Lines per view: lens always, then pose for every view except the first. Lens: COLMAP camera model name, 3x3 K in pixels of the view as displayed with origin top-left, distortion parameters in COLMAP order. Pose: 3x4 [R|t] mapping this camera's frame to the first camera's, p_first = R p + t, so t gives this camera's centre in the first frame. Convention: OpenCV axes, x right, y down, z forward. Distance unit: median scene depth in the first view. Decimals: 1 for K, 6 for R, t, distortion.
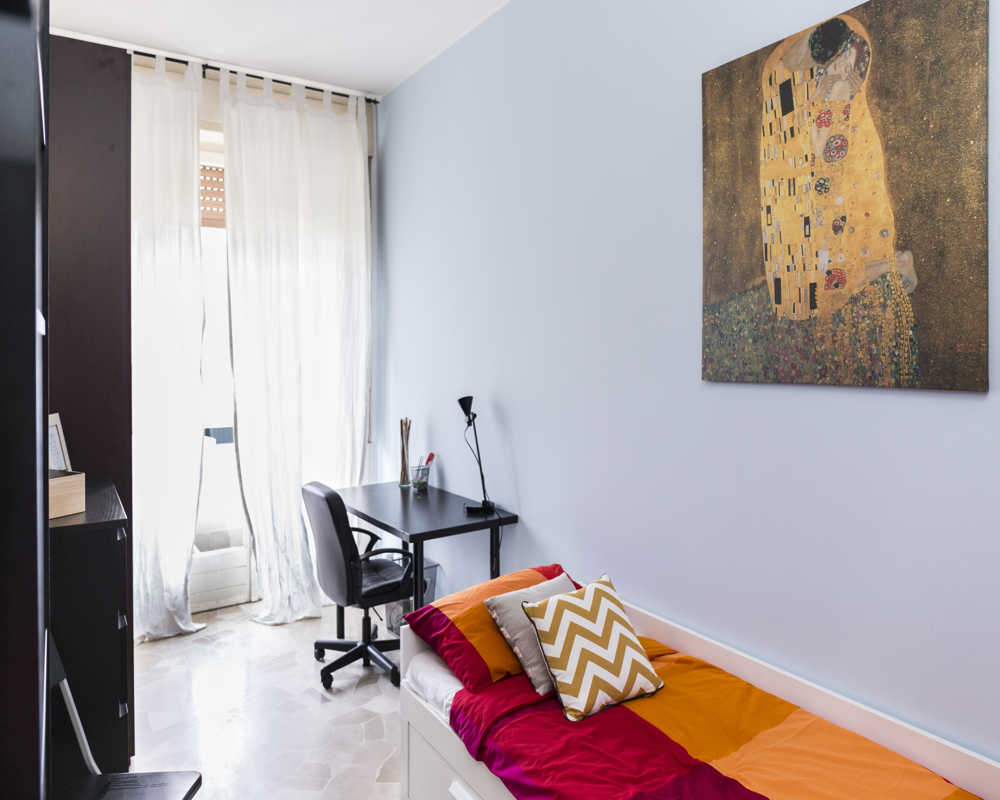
lens RADIAL K [[717.7, 0, 531.2], [0, 717.7, 365.9], [0, 0, 1]] dist [-0.005758, -0.000122]
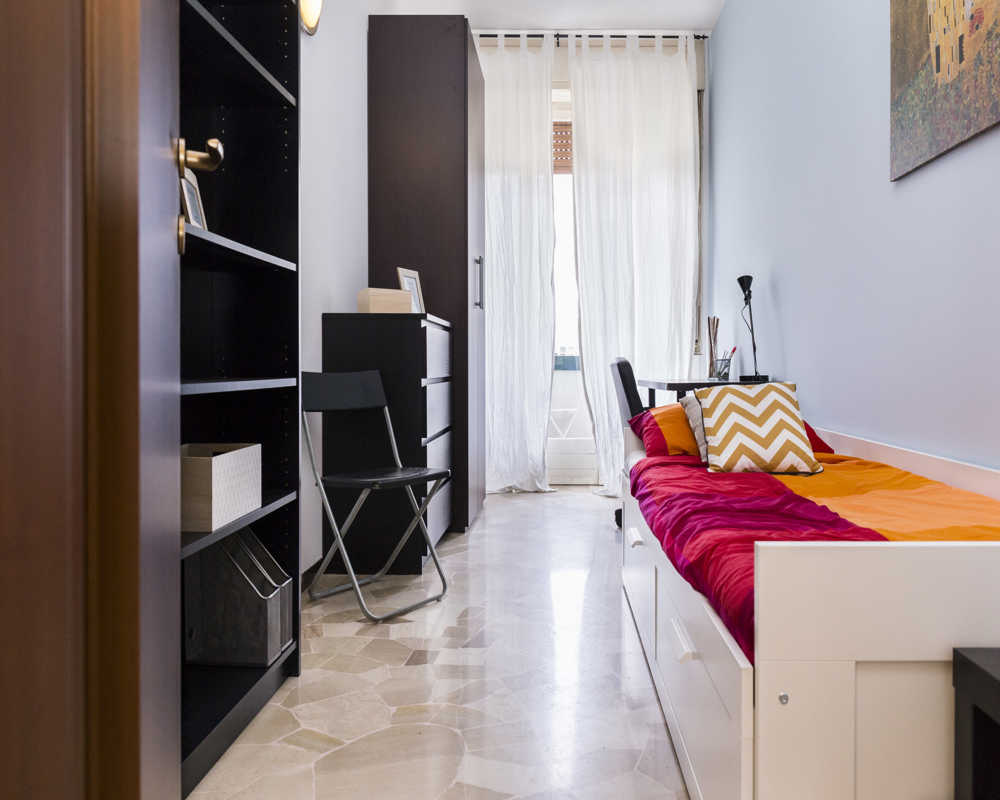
lens RADIAL K [[717.7, 0, 531.2], [0, 717.7, 365.9], [0, 0, 1]] dist [-0.005758, -0.000122]
pose [[0.822138, 0.008549, -0.569224, 0.268767], [-0.010514, 0.999945, -0.000169, 0.188428], [0.569191, 0.006124, 0.822182, -0.056648]]
